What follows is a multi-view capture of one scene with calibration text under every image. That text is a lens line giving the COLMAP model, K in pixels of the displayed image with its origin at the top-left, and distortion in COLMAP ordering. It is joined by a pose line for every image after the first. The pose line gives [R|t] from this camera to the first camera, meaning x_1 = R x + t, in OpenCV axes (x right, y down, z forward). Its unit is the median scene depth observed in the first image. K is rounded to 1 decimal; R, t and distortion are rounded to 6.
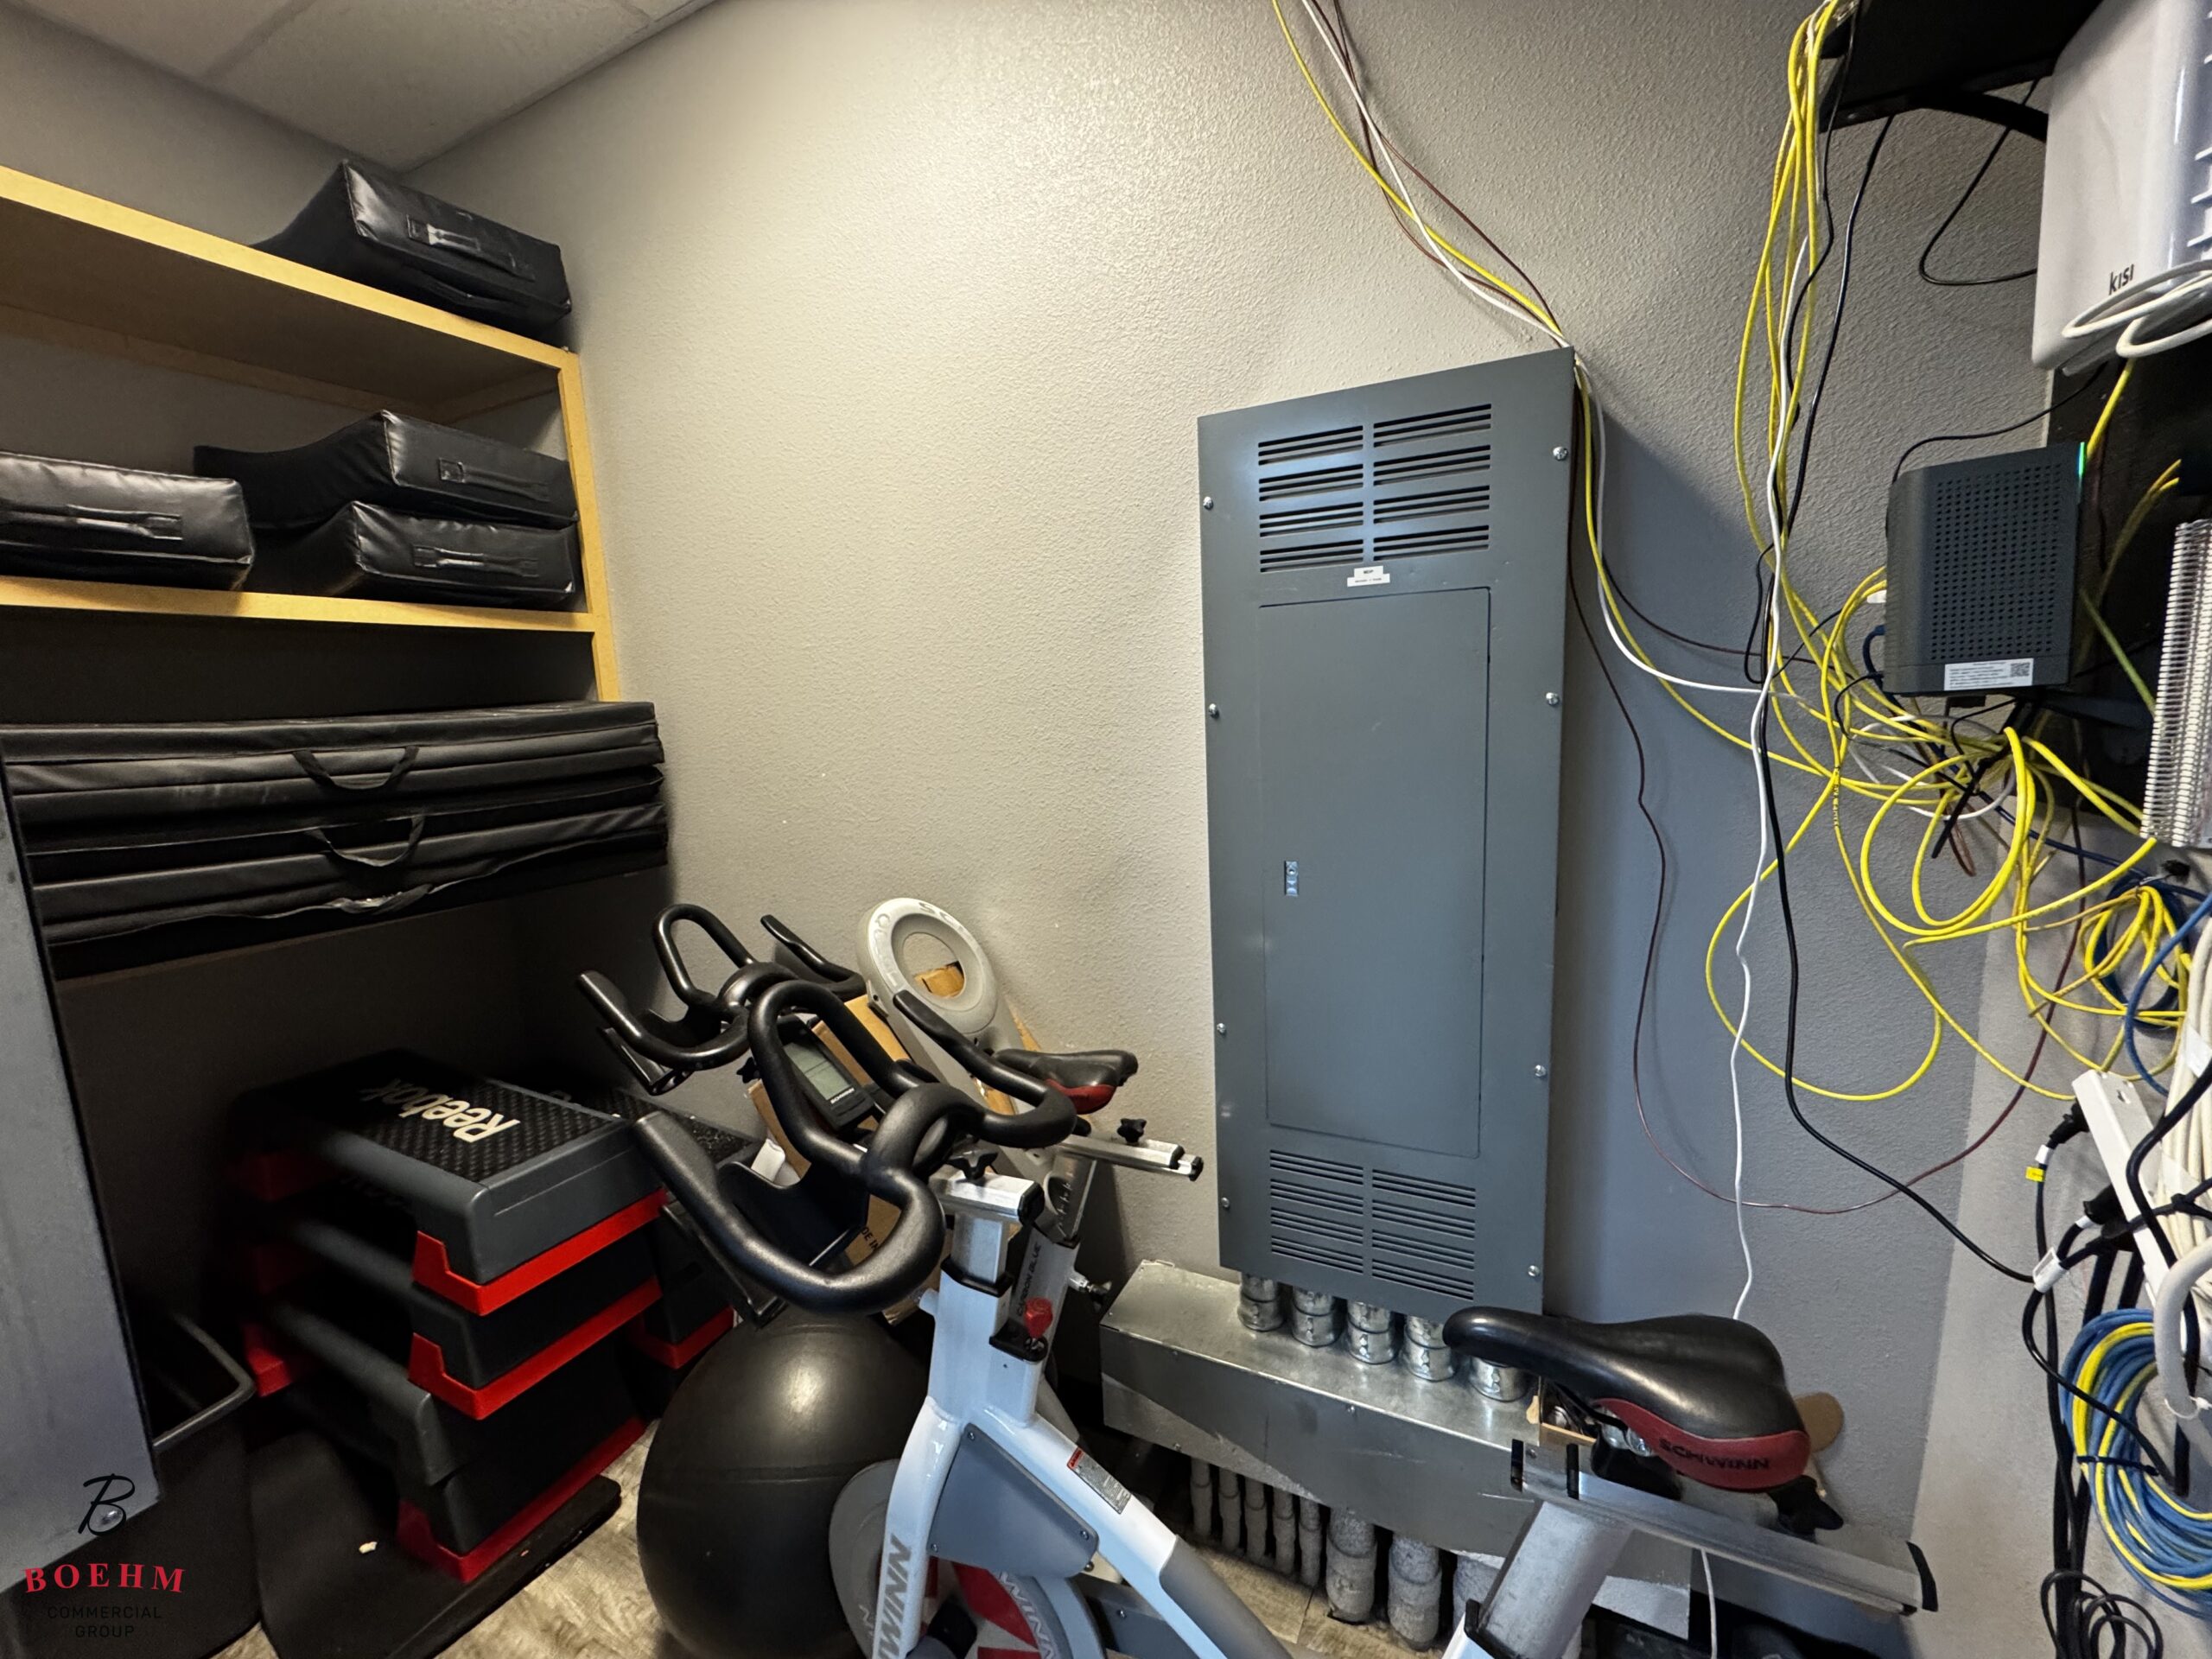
lens RADIAL K [[889.9, 0, 1104.9], [0, 889.9, 826.8], [0, 0, 1]] dist [-0.000491, 0.000070]
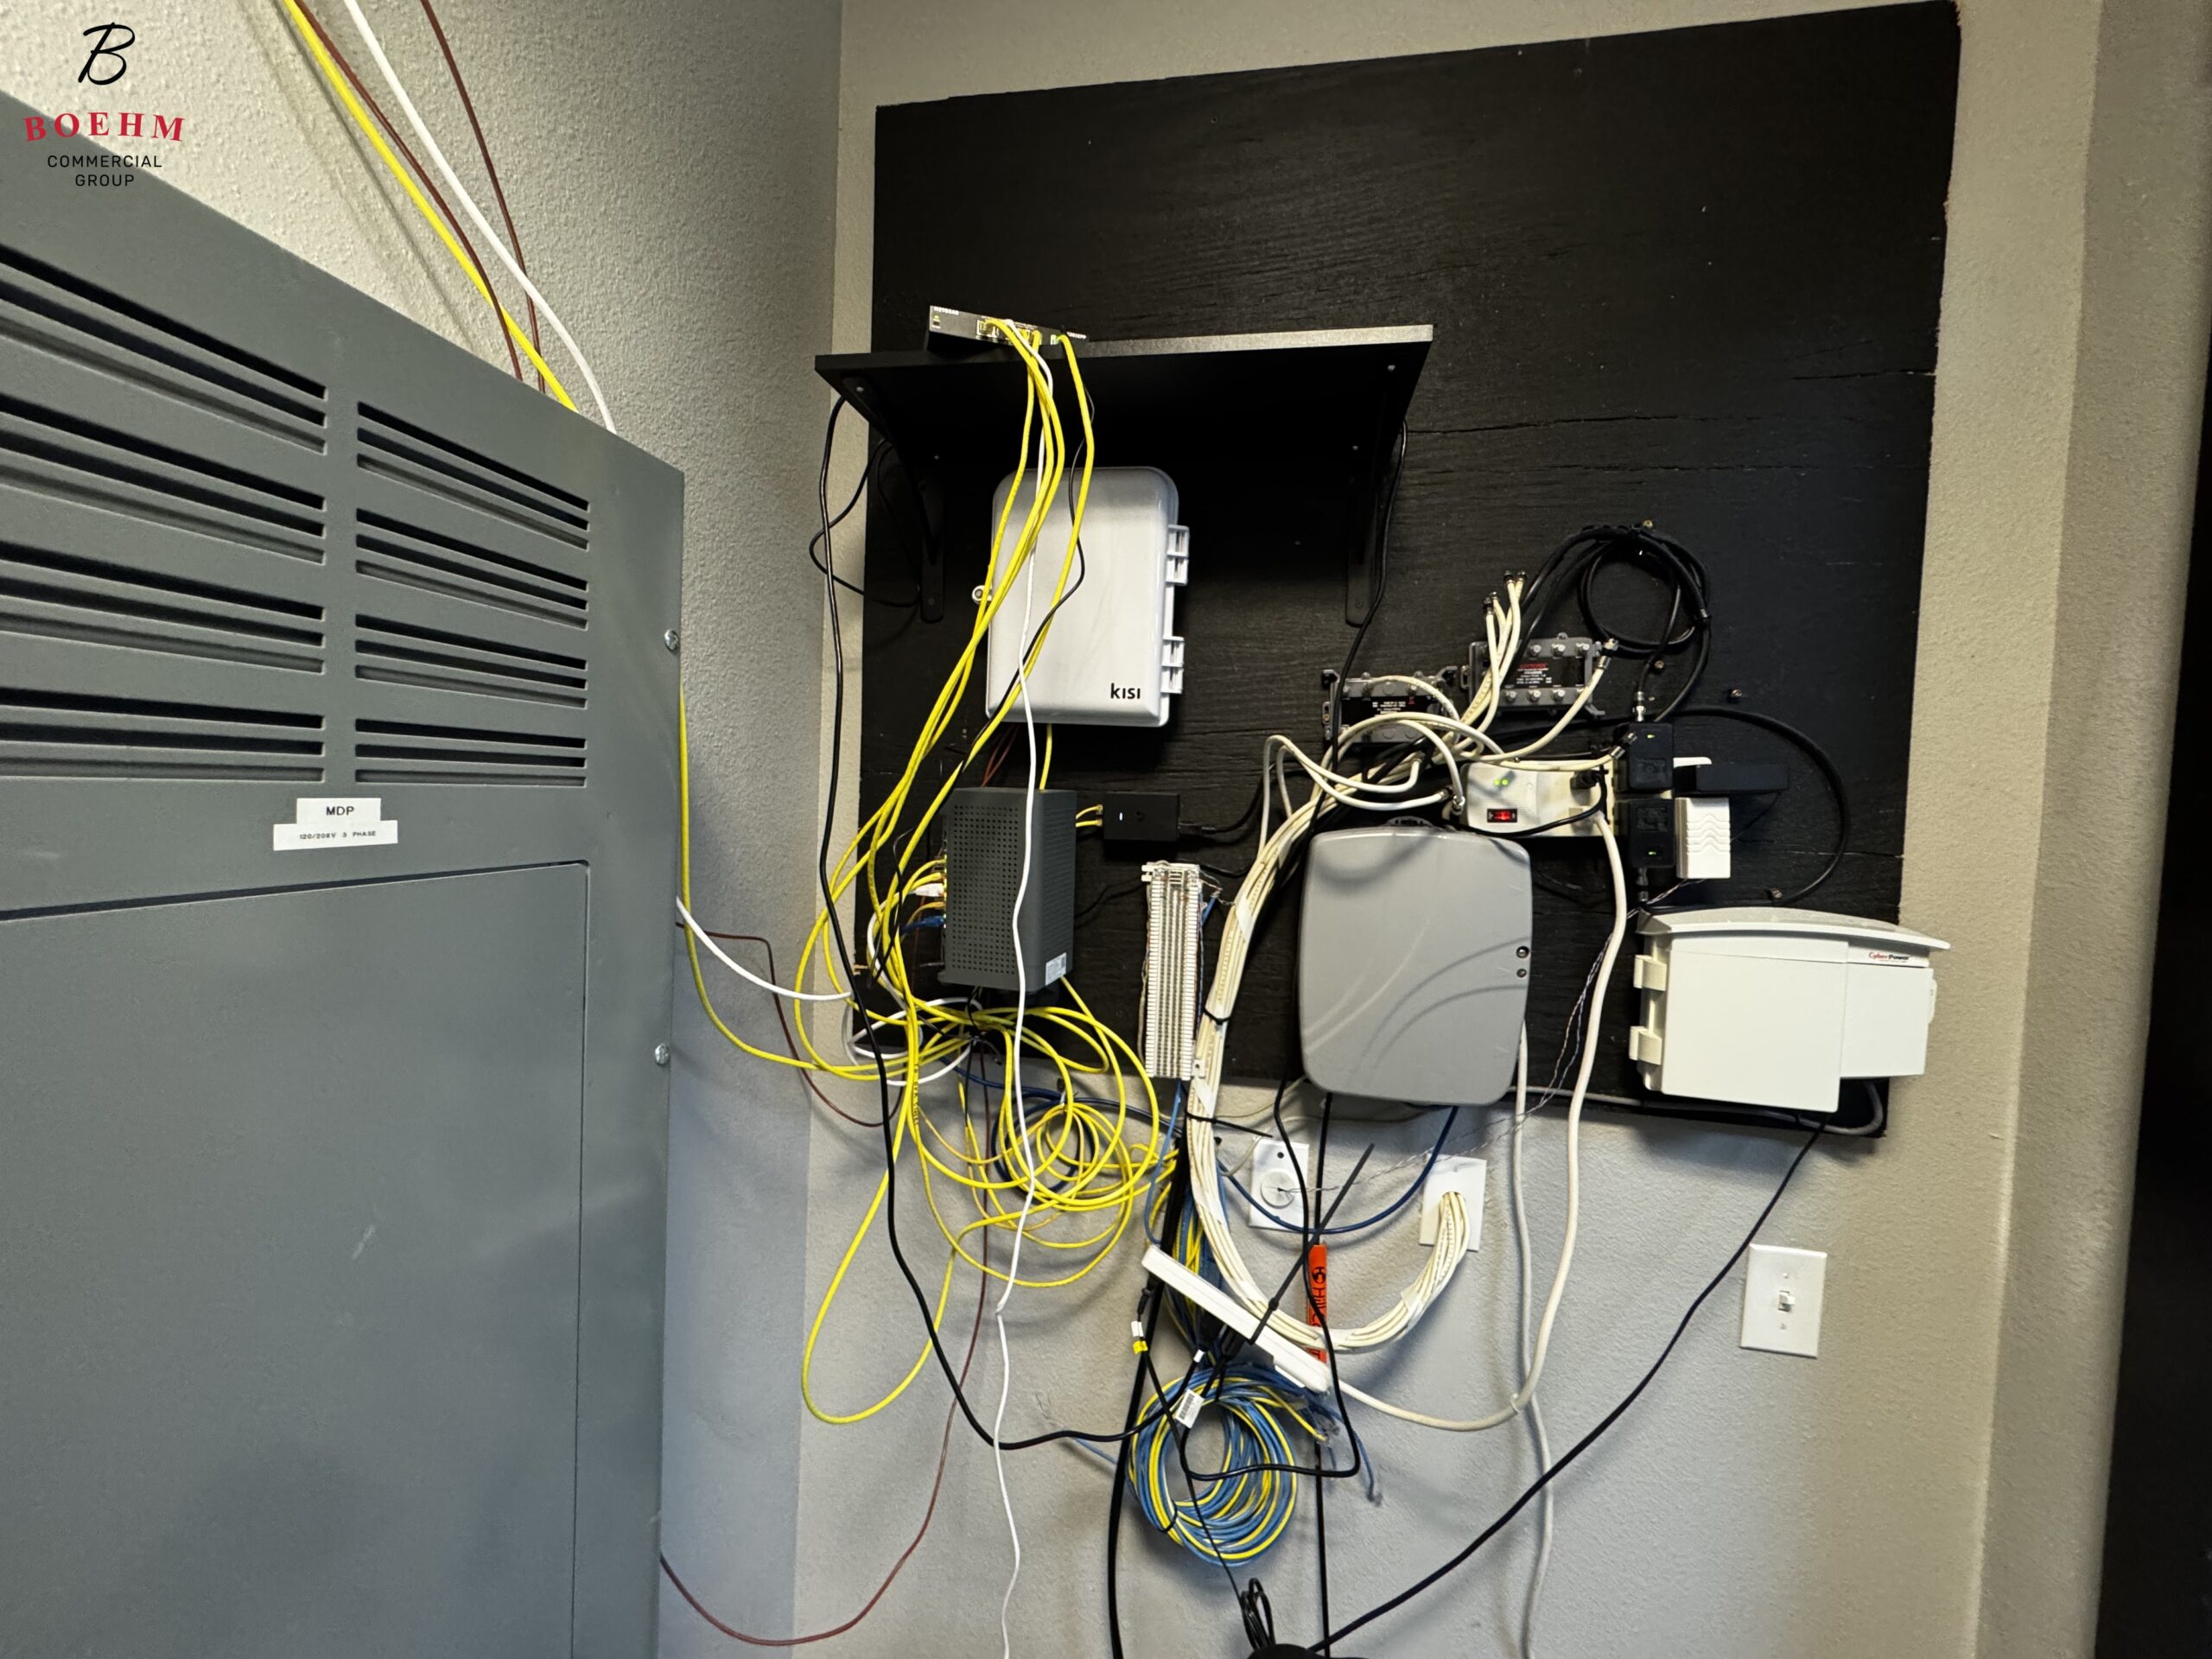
lens RADIAL K [[889.9, 0, 1104.9], [0, 889.9, 826.8], [0, 0, 1]] dist [-0.000491, 0.000070]
pose [[-0.298825, -0.003424, 0.954302, -0.113637], [0.114759, 0.992608, 0.039497, -0.262874], [-0.947383, 0.121317, -0.296223, 0.833034]]
